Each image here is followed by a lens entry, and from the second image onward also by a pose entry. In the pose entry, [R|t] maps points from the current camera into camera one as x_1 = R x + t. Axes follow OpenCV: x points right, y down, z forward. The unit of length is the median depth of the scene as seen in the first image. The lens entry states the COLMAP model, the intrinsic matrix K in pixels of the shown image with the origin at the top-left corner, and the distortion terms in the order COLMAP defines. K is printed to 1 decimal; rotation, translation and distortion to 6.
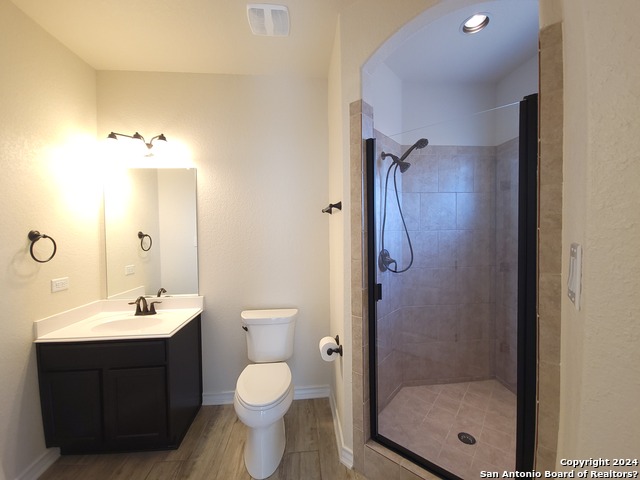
lens RADIAL K [[258.9, 0, 320.1], [0, 258.9, 239.8], [0, 0, 1]] dist [0.001125, -0.000447]
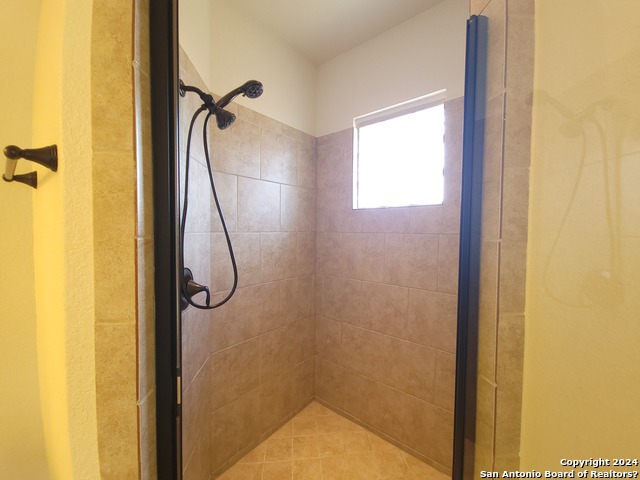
lens RADIAL K [[258.9, 0, 320.3], [0, 258.9, 238.6], [0, 0, 1]] dist [0.001125, -0.000447]
pose [[0.697235, -0.003073, 0.716836, 0.056387], [0.000874, 0.999994, 0.003437, -0.021427], [-0.716842, -0.001770, 0.697233, 0.381613]]
